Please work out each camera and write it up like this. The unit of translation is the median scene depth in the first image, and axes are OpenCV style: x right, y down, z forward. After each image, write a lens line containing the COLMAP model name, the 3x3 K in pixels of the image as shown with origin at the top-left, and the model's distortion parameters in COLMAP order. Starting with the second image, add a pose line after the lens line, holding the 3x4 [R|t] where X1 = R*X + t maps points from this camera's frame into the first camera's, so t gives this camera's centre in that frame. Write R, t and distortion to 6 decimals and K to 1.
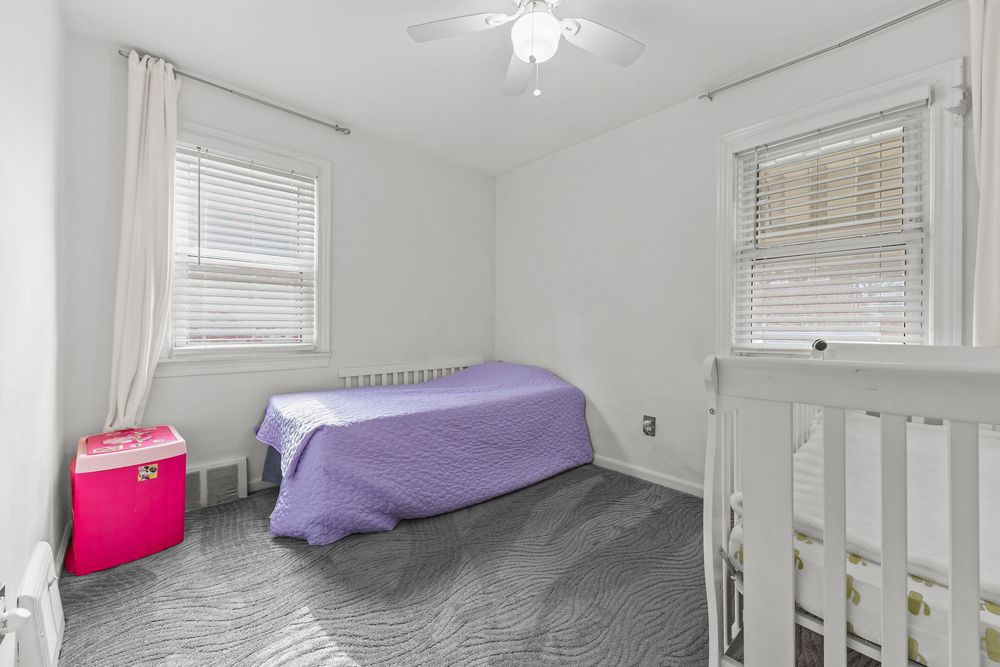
lens RADIAL K [[393.9, 0, 500.0], [0, 393.9, 333.5], [0, 0, 1]] dist [0.016927, -0.007442]
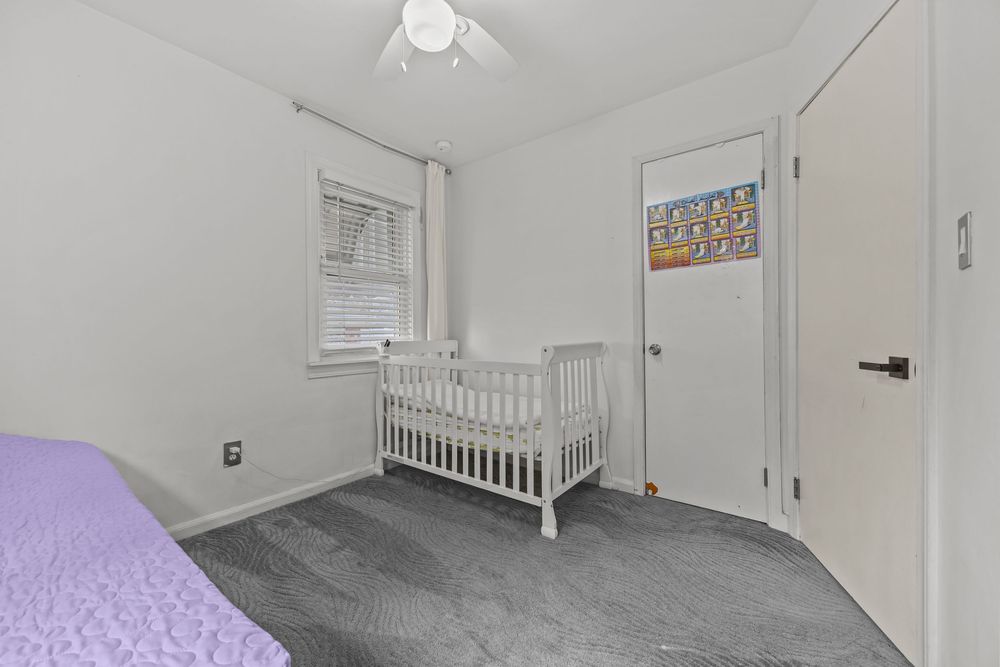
lens RADIAL K [[393.9, 0, 500.0], [0, 393.9, 333.5], [0, 0, 1]] dist [0.016927, -0.007442]
pose [[-0.161189, 0.000430, 0.986923, -0.596548], [0.020877, 0.999778, 0.002974, -0.002206], [-0.986703, 0.021083, -0.161162, 0.685853]]
